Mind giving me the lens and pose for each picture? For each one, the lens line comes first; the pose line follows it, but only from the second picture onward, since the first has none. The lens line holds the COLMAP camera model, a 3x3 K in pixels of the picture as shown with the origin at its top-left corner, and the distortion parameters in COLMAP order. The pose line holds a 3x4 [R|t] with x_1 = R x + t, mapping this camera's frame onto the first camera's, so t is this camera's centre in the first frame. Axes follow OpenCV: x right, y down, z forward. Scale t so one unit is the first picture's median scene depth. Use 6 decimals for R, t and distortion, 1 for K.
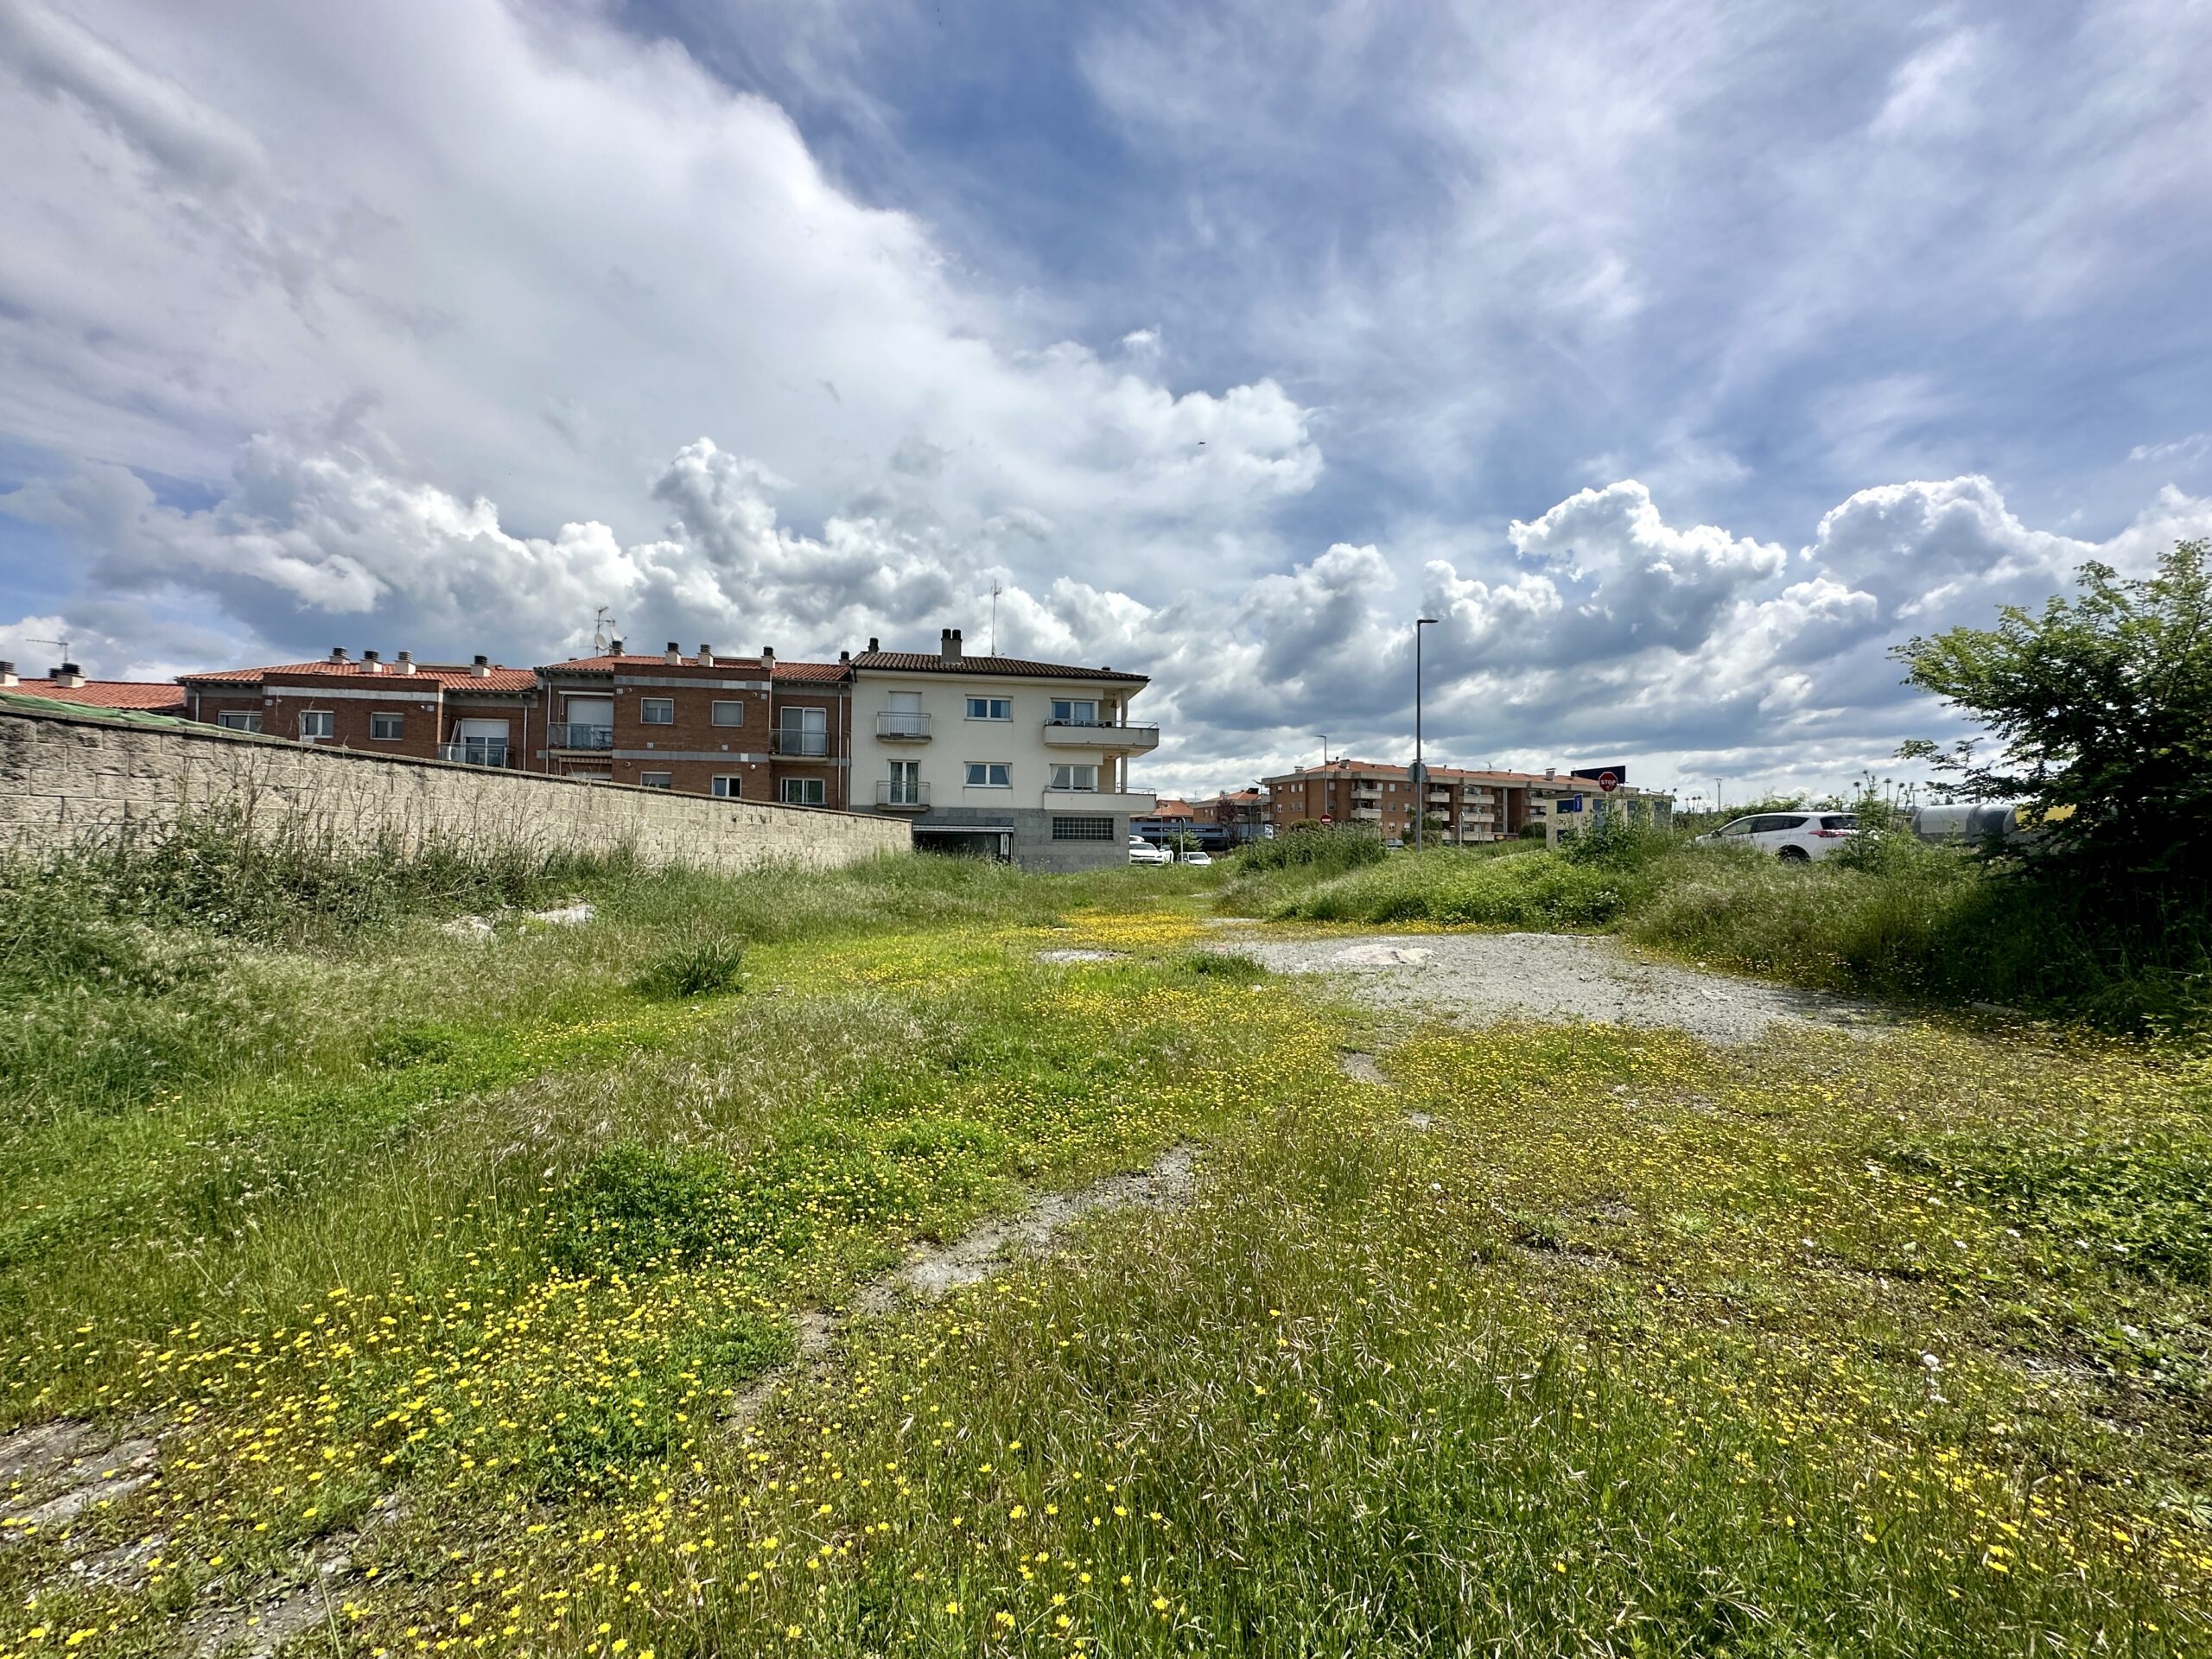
lens RADIAL K [[886.8, 0, 1083.3], [0, 886.8, 821.2], [0, 0, 1]] dist [-0.002393, 0.000379]
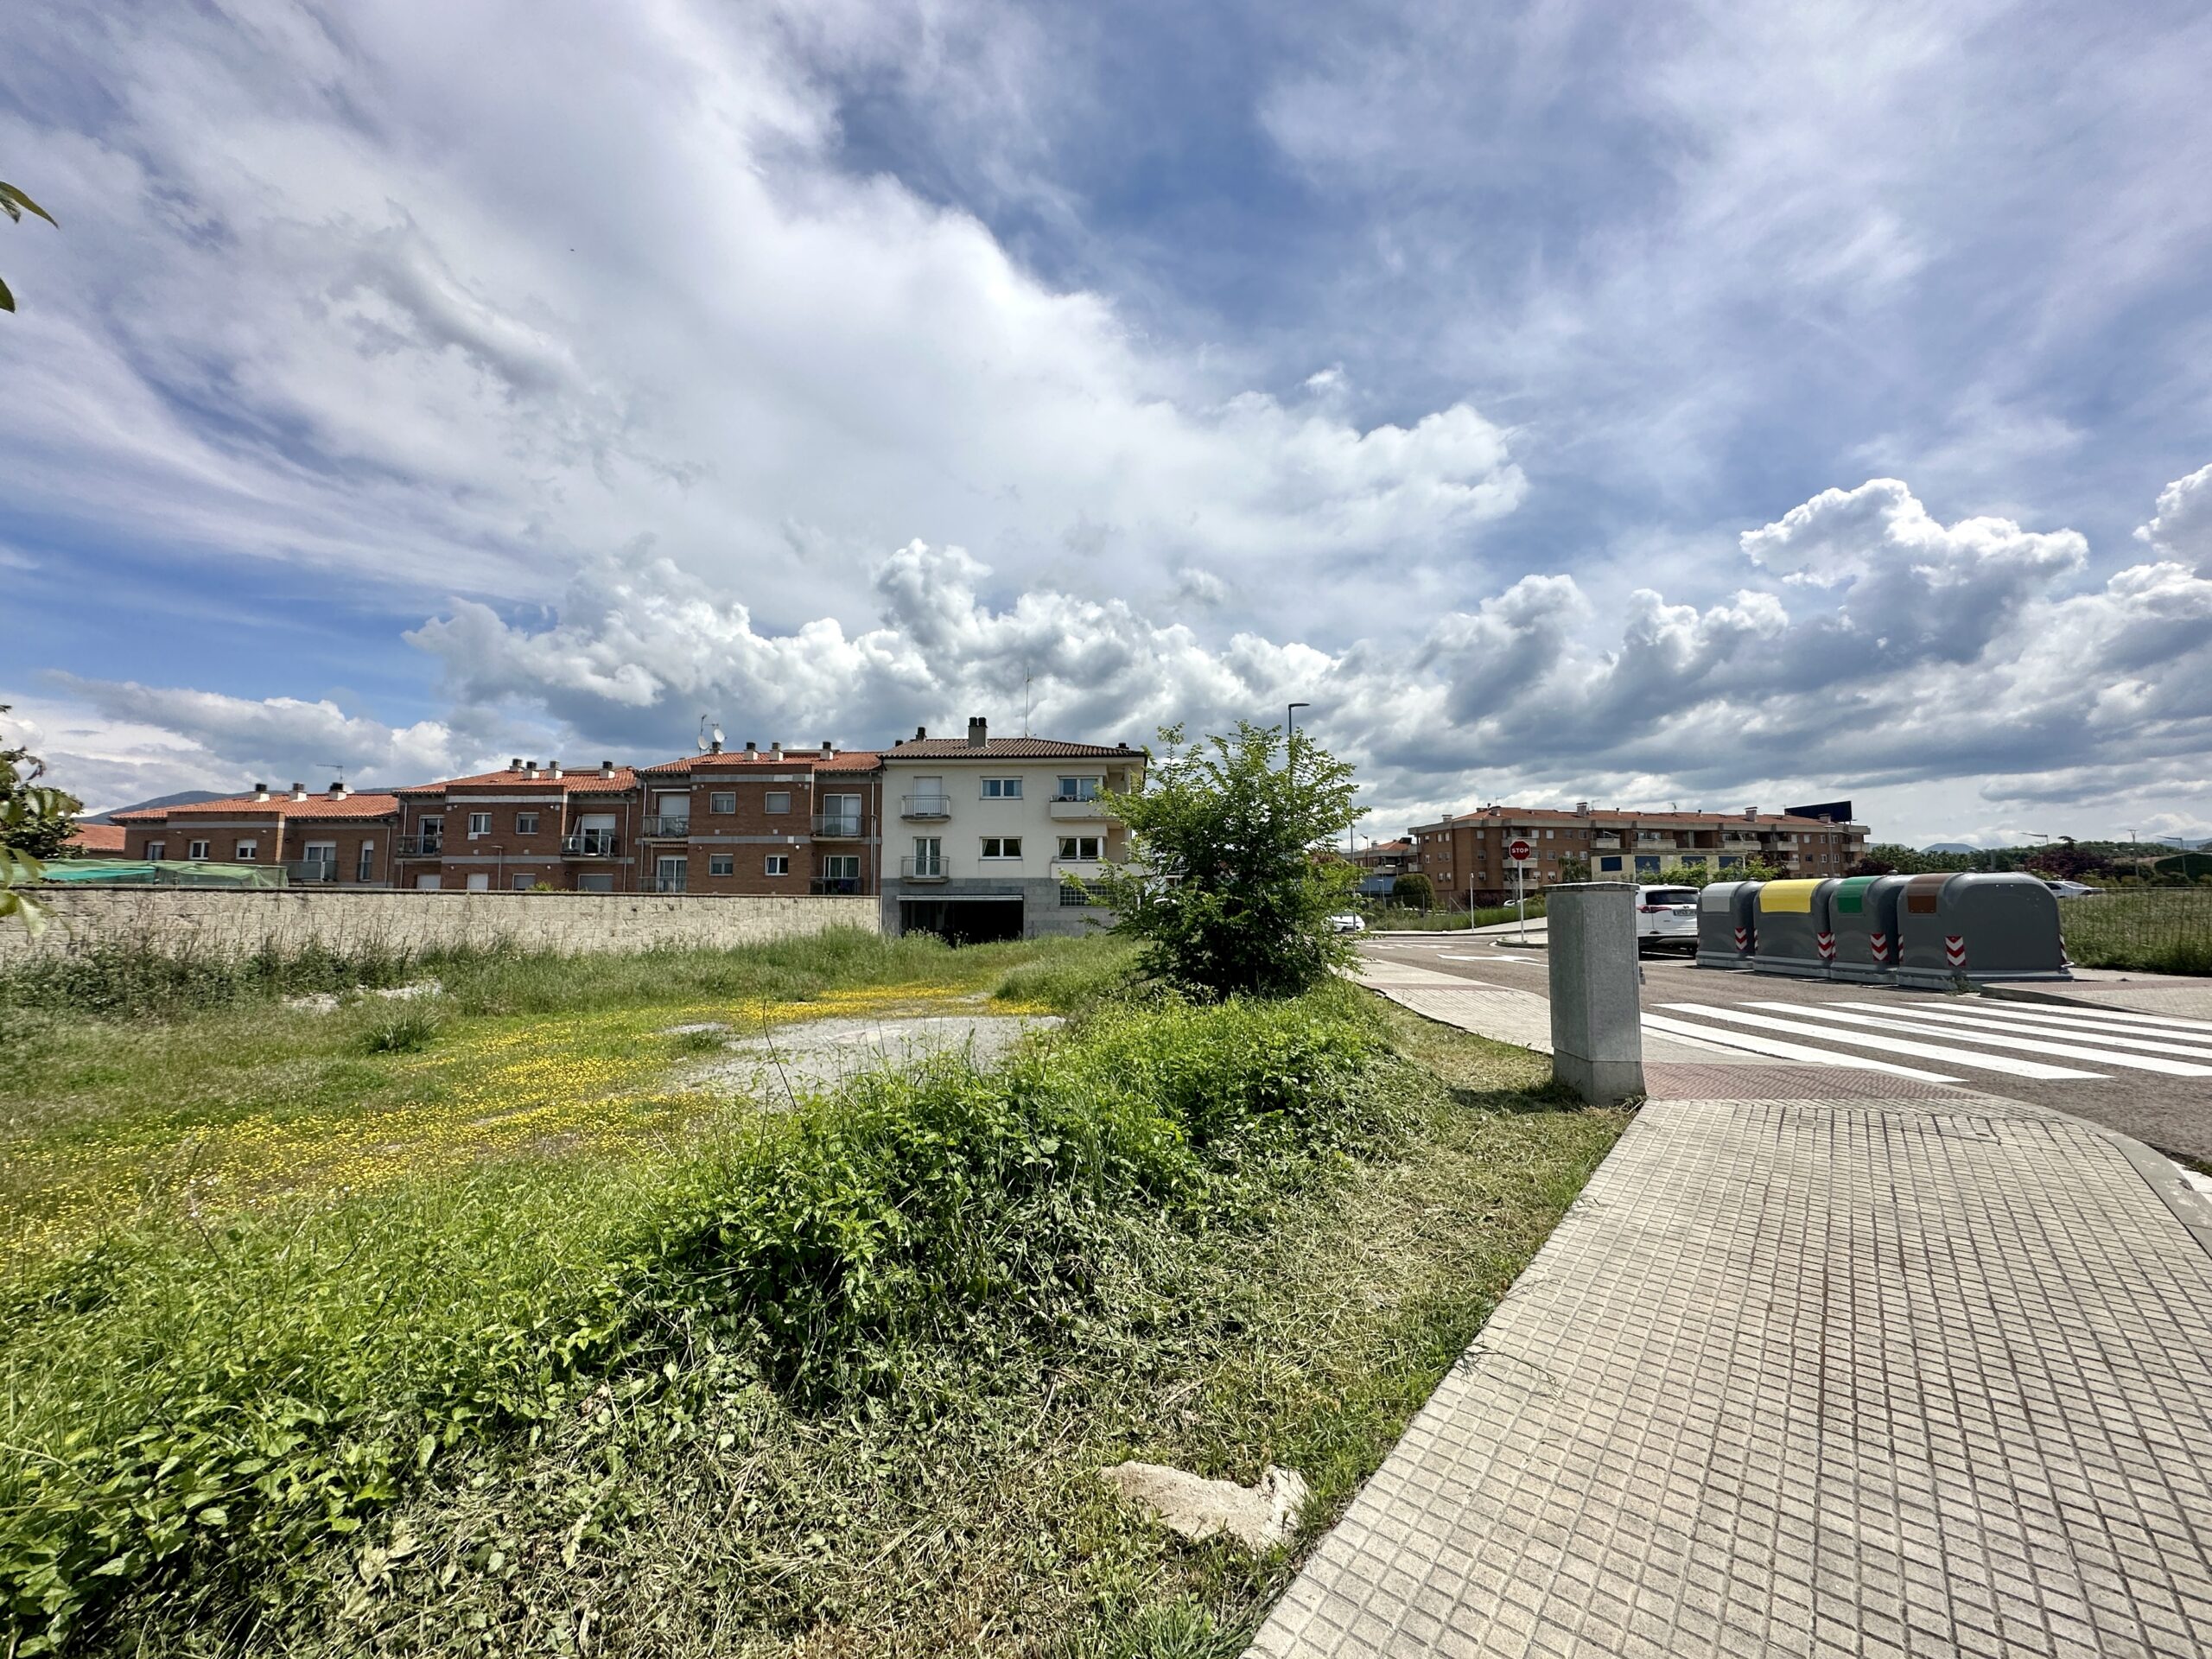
lens RADIAL K [[886.8, 0, 1114.8], [0, 886.8, 852.0], [0, 0, 1]] dist [-0.002393, 0.000379]
pose [[0.976197, -0.021431, -0.215826, 0.060925], [0.017630, 0.999654, -0.019524, -0.005180], [0.216170, 0.015254, 0.976237, -0.011599]]
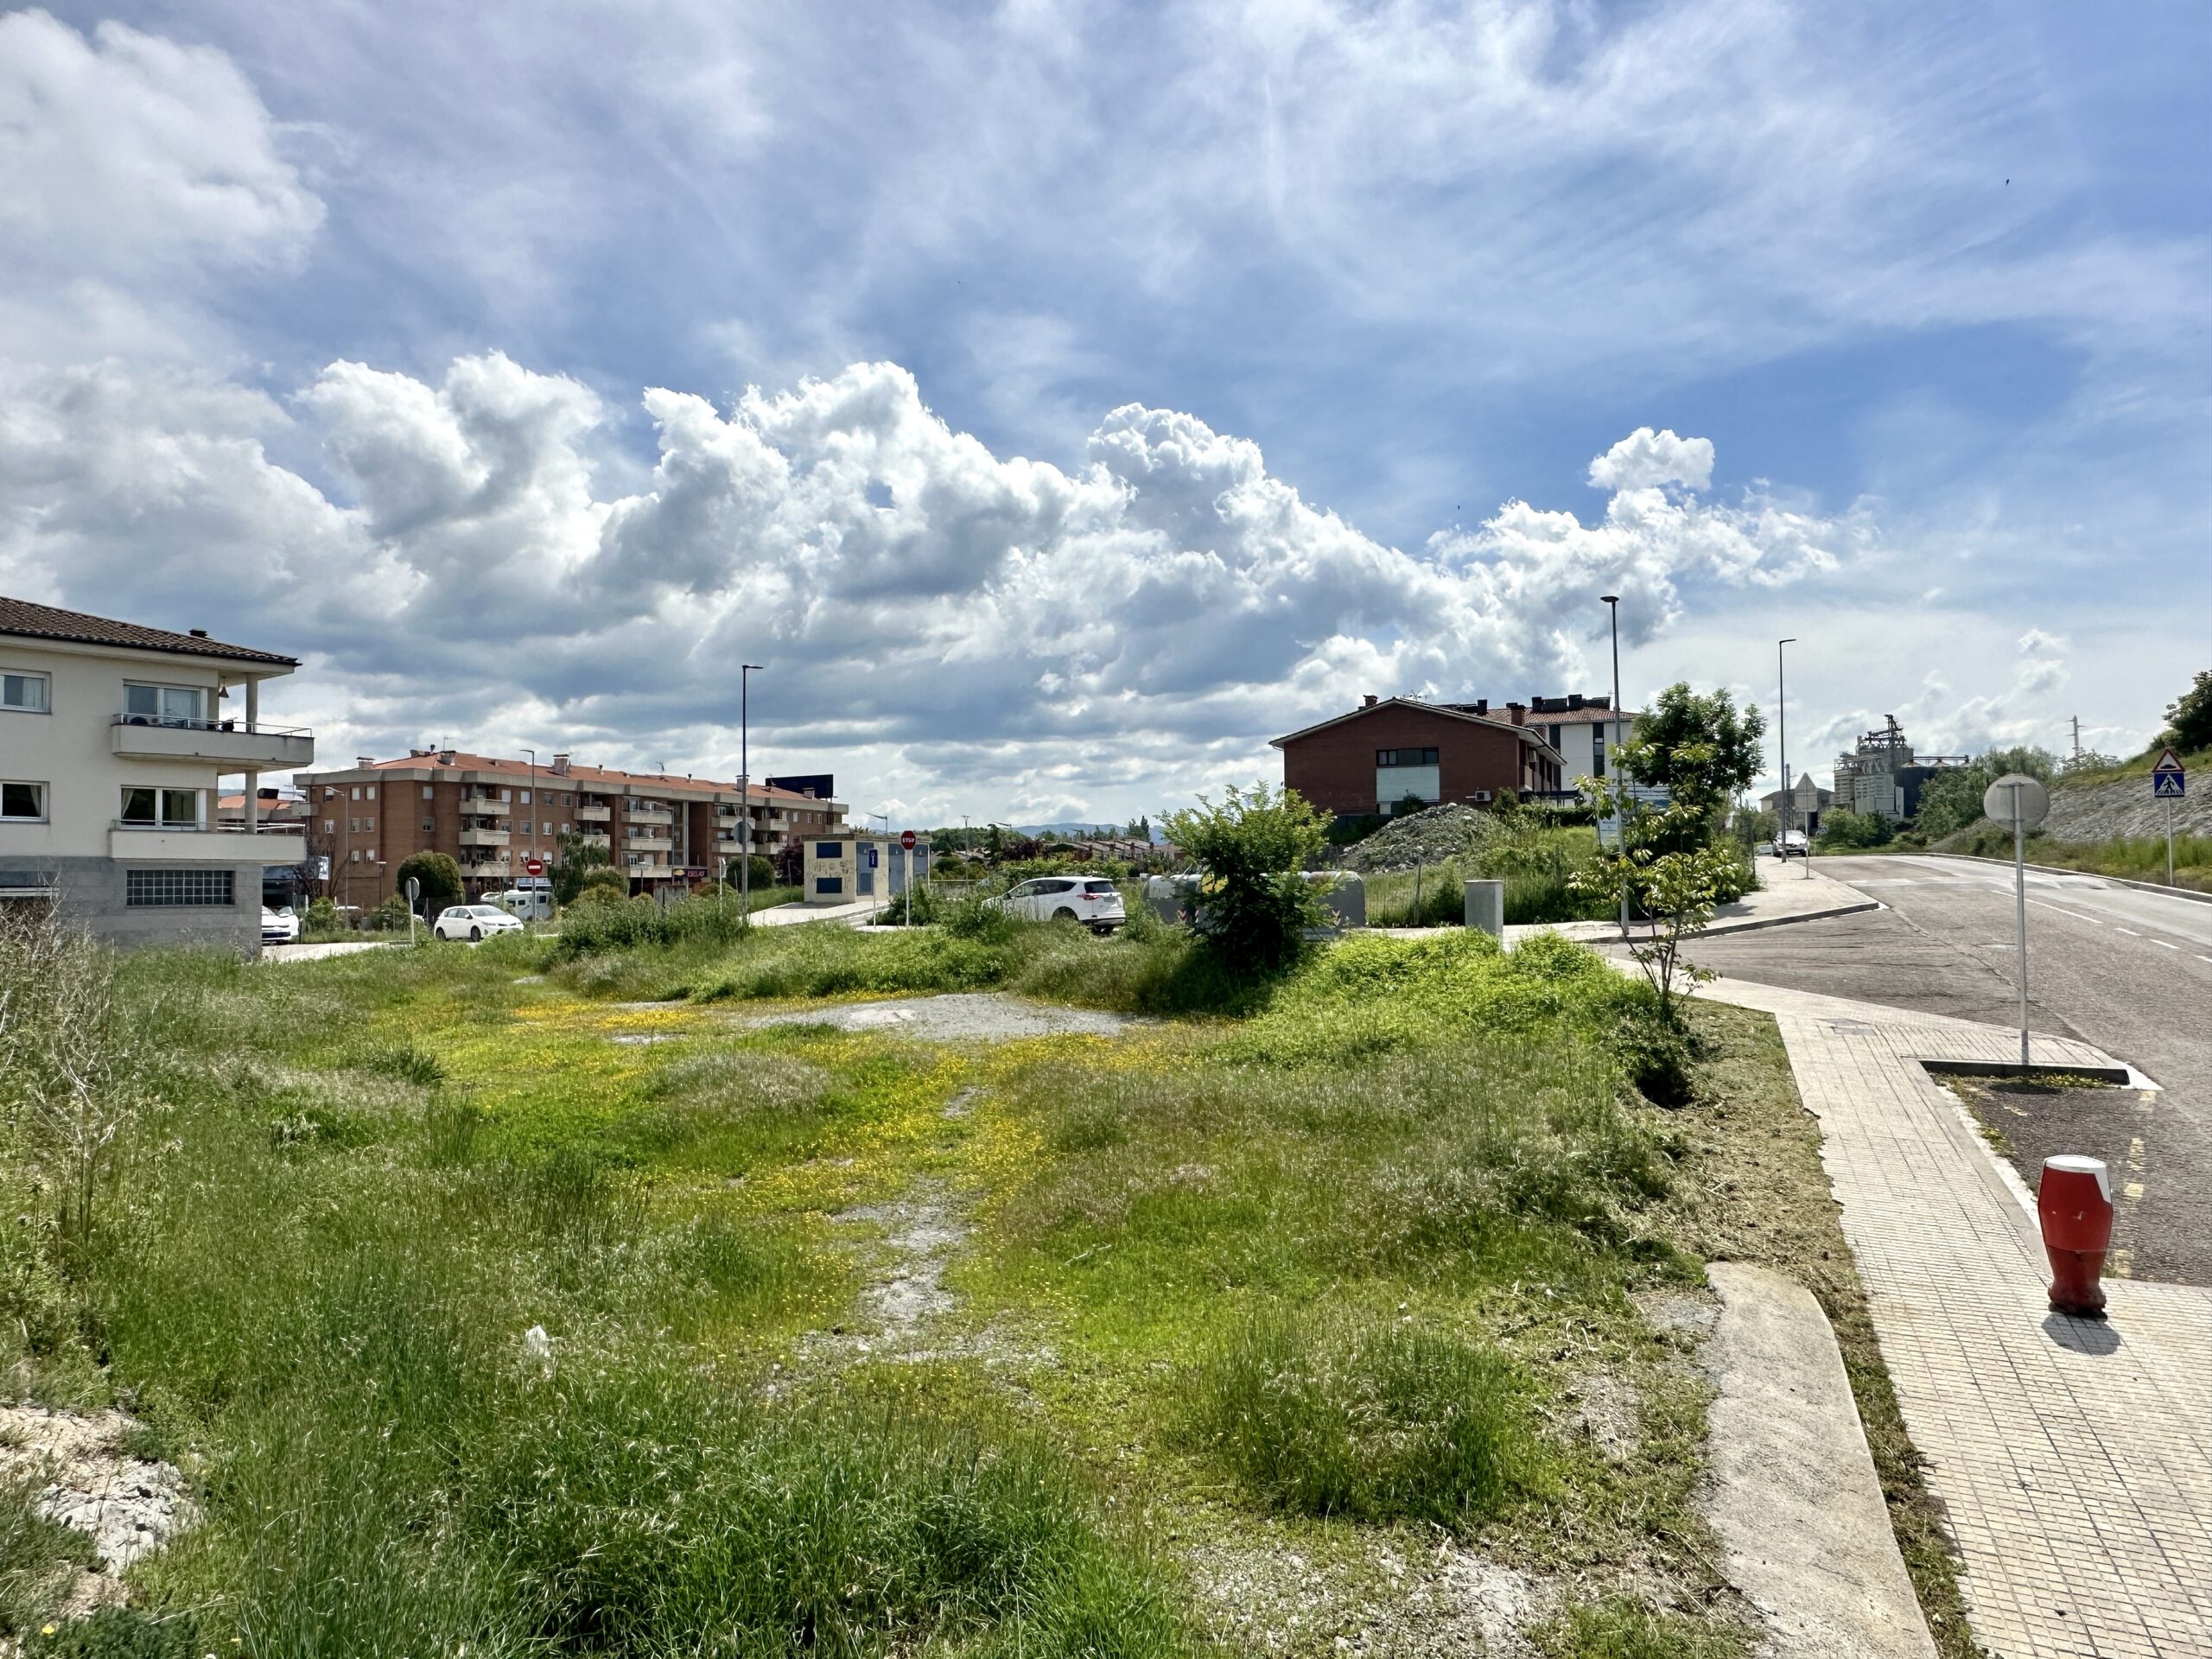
lens RADIAL K [[1389.3, 0, 1087.4], [0, 1389.3, 820.6], [0, 0, 1]] dist [-0.022429, 0.002735]
pose [[0.700500, 0.009320, 0.713591, -0.057206], [-0.006212, 0.999956, -0.006962, -0.008392], [-0.713625, 0.000444, 0.700528, -0.036881]]
